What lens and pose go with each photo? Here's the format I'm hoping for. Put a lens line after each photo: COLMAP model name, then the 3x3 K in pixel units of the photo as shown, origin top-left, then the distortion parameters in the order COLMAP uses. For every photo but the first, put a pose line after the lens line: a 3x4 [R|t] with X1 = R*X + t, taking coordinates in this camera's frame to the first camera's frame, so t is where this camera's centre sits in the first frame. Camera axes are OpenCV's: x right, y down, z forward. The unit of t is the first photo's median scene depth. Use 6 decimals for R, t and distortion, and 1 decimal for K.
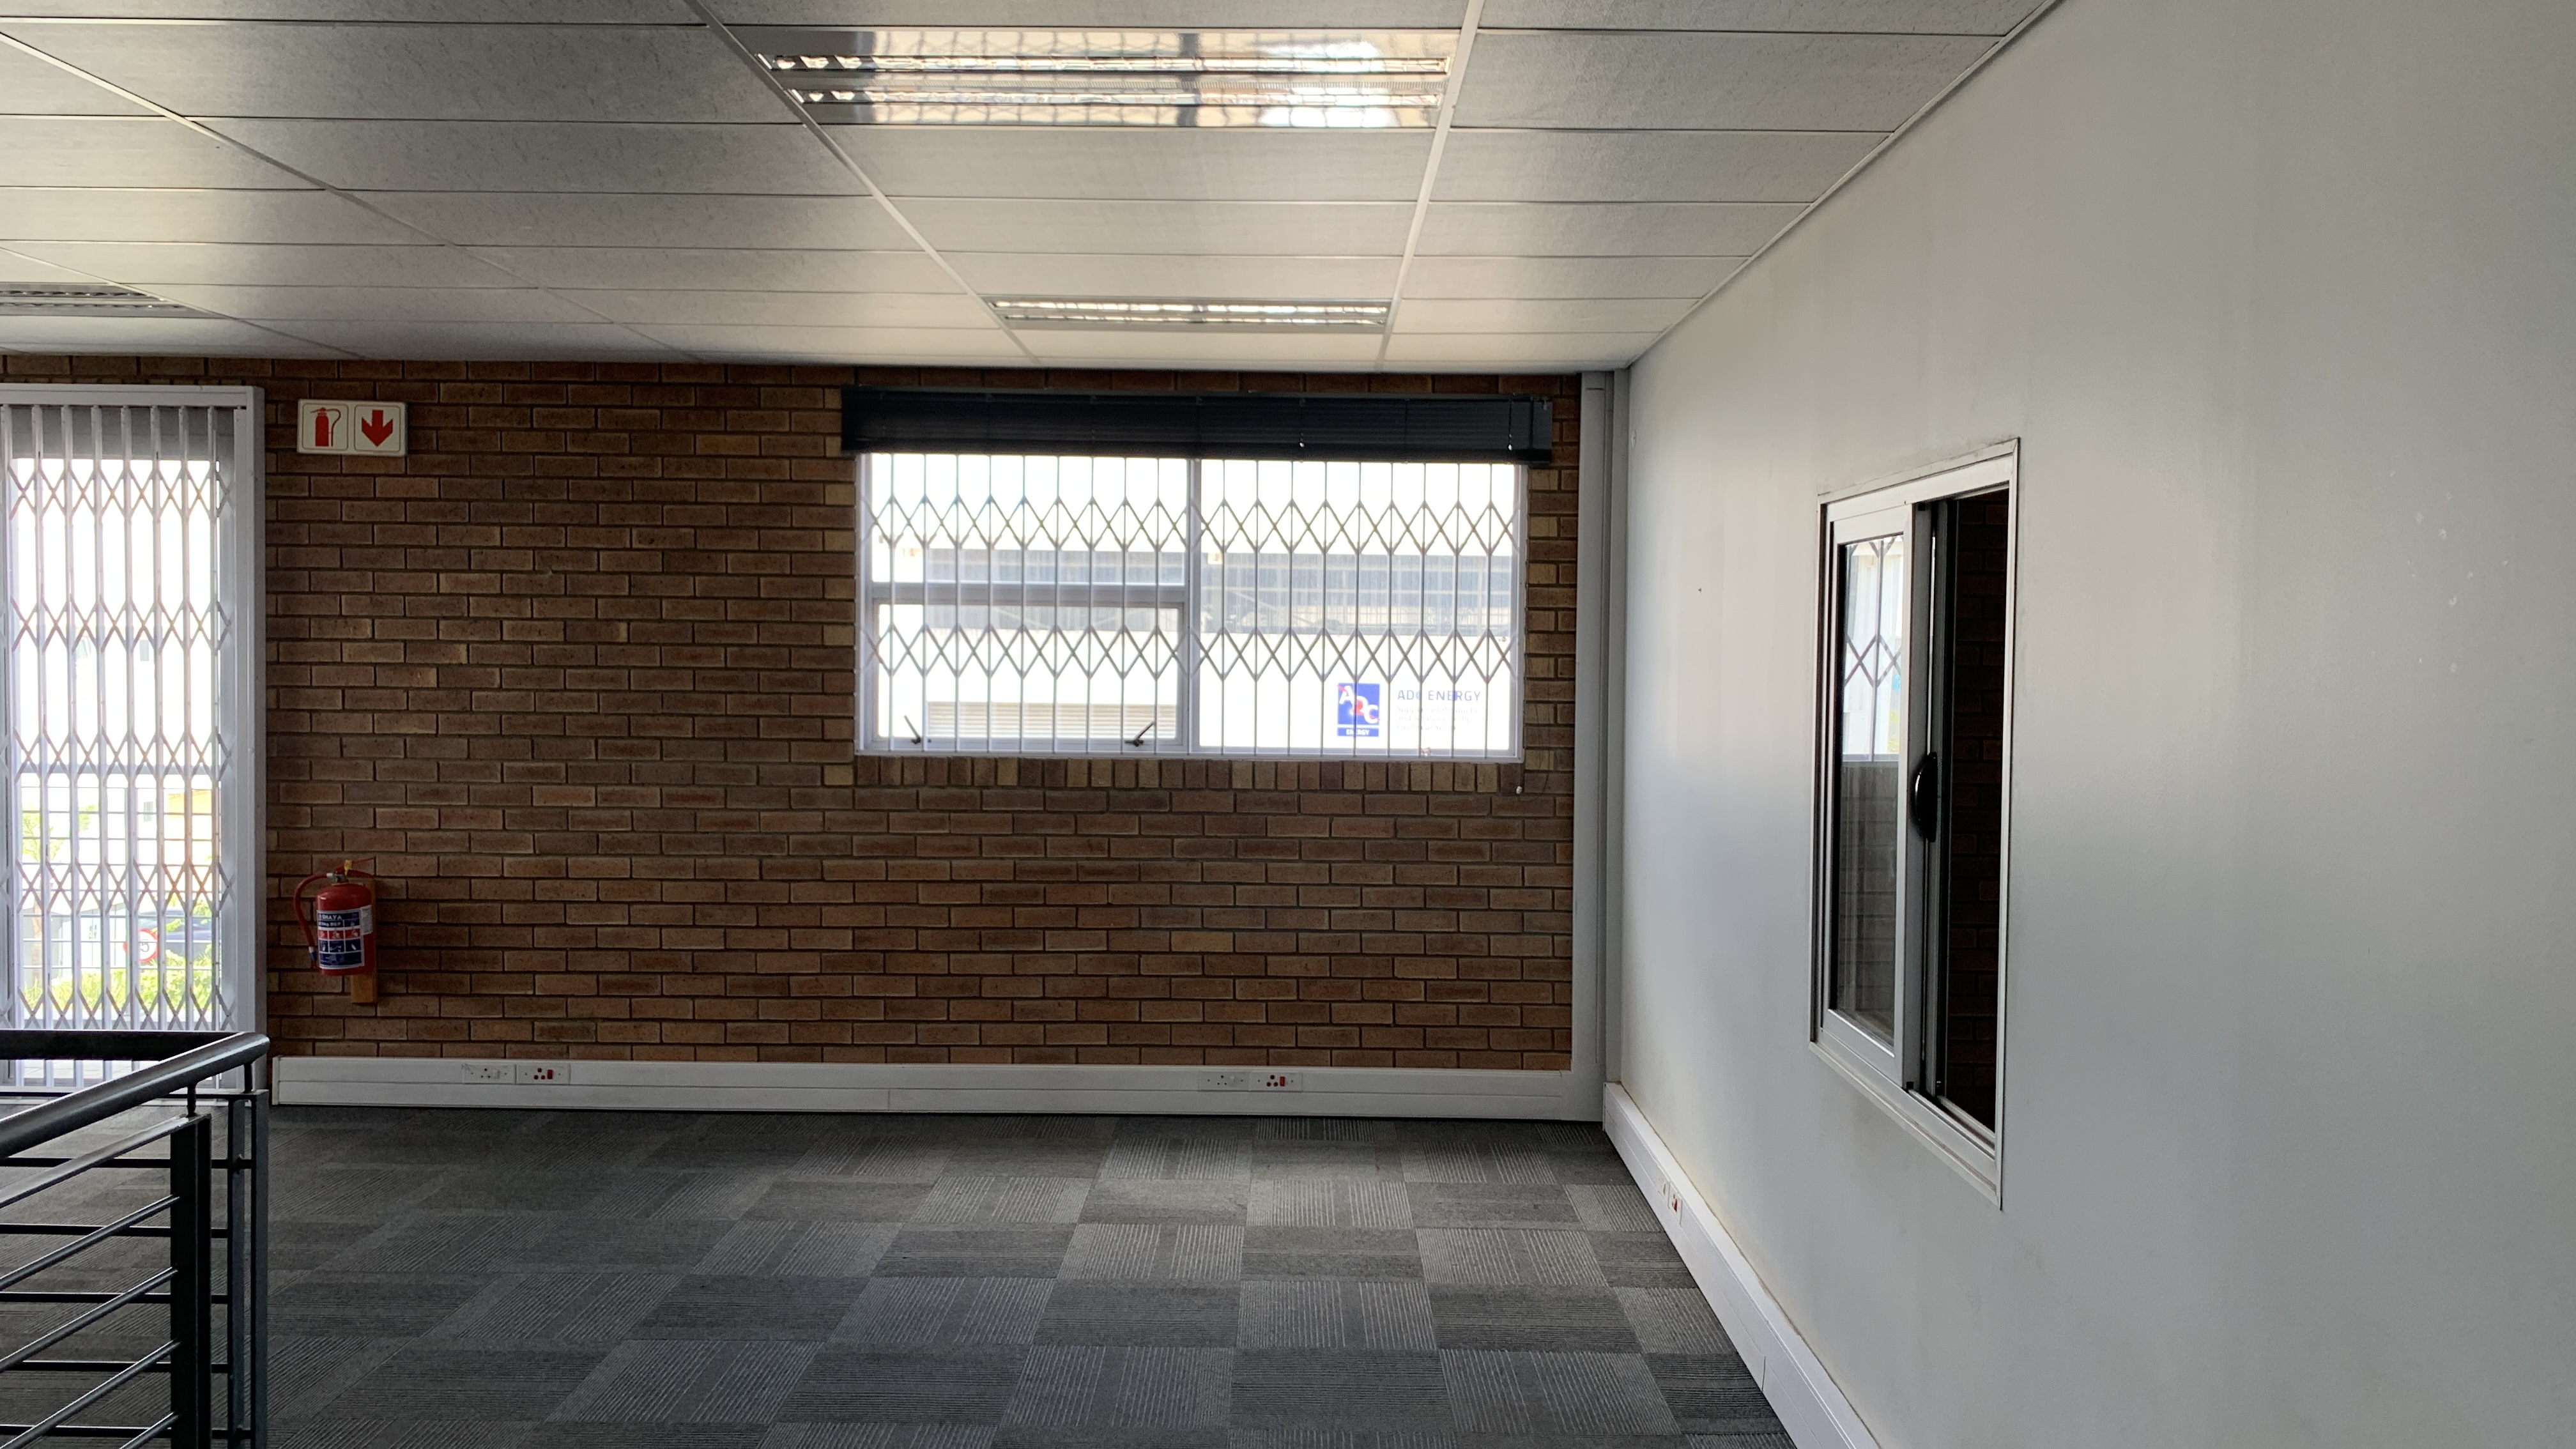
lens RADIAL K [[1905.7, 0, 1288.8], [0, 1905.7, 723.3], [0, 0, 1]] dist [0.007332, -0.000241]
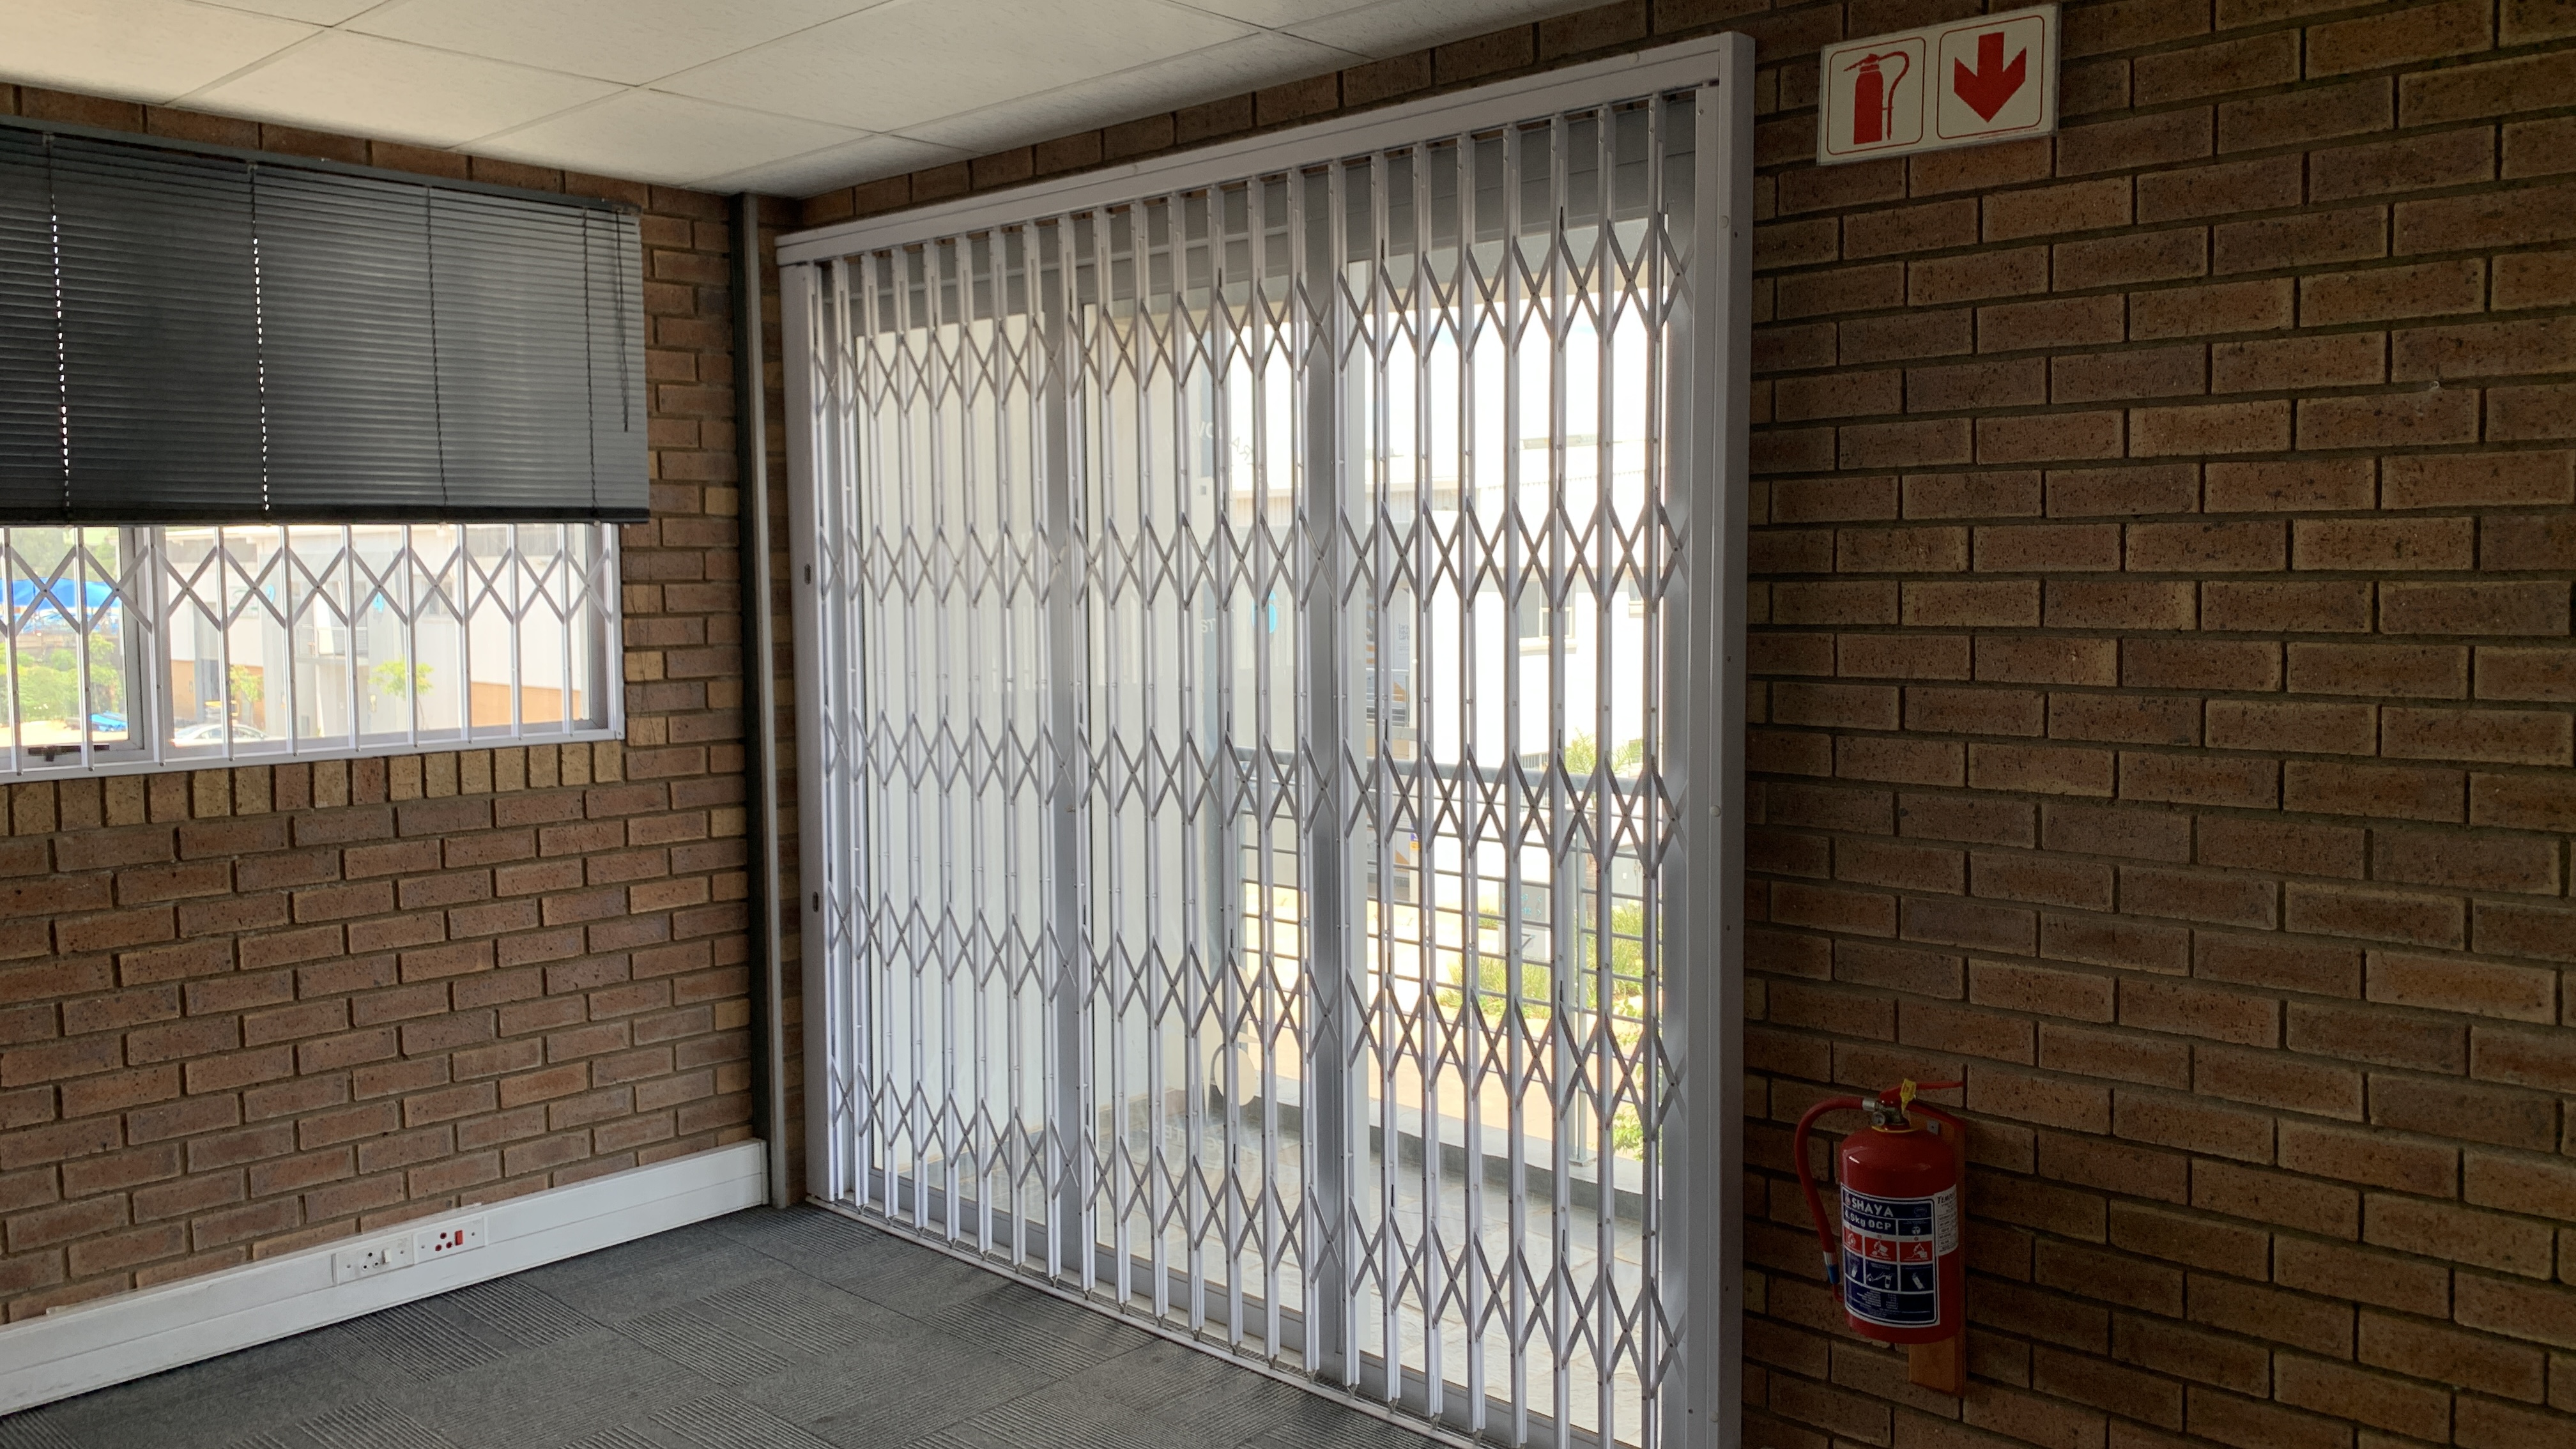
lens RADIAL K [[1985.2, 0, 1274.2], [0, 1985.2, 693.7], [0, 0, 1]] dist [0.015000, -0.003090]
pose [[0.732137, 0.025413, -0.680683, -0.287540], [-0.006738, 0.999525, 0.030070, -0.029243], [0.681124, -0.017429, 0.731961, 0.561853]]
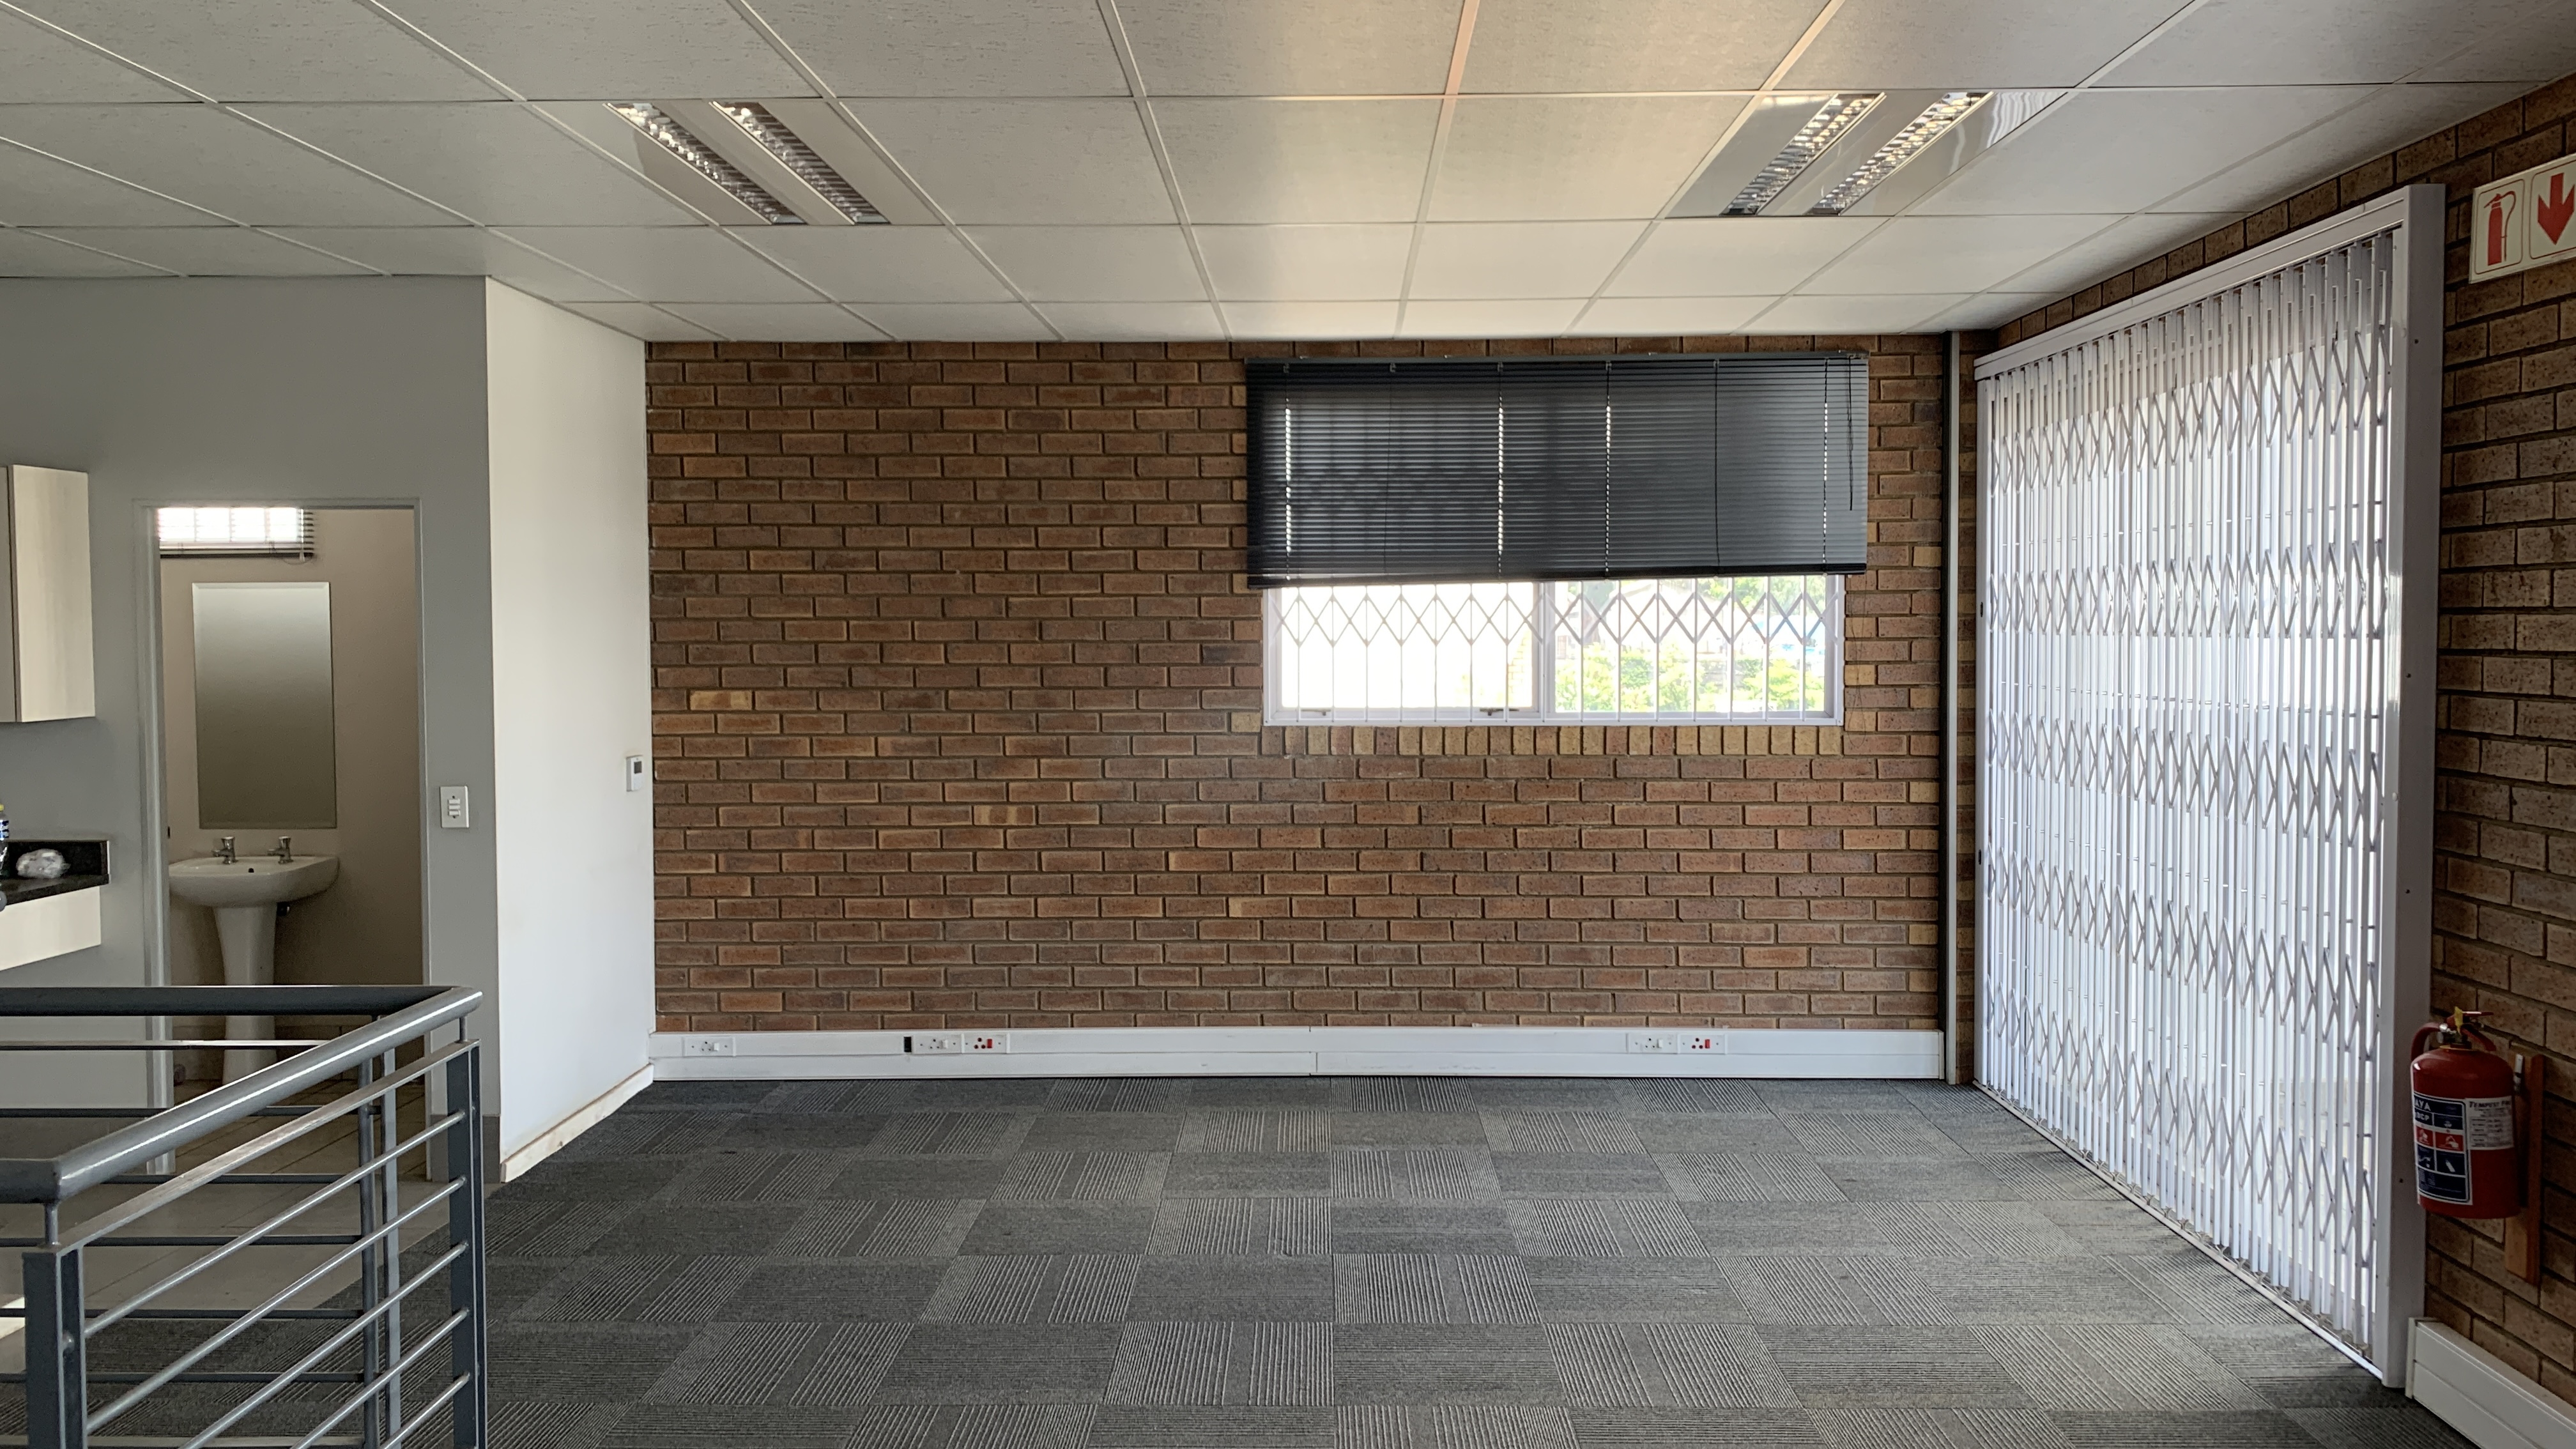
lens RADIAL K [[1952.2, 0, 1274.7], [0, 1952.2, 696.7], [0, 0, 1]] dist [0.118861, -0.175934]
pose [[-0.019420, 0.027763, -0.999426, 0.085229], [-0.029886, 0.999152, 0.028336, -0.024355], [0.999365, 0.030419, -0.018574, 0.656806]]
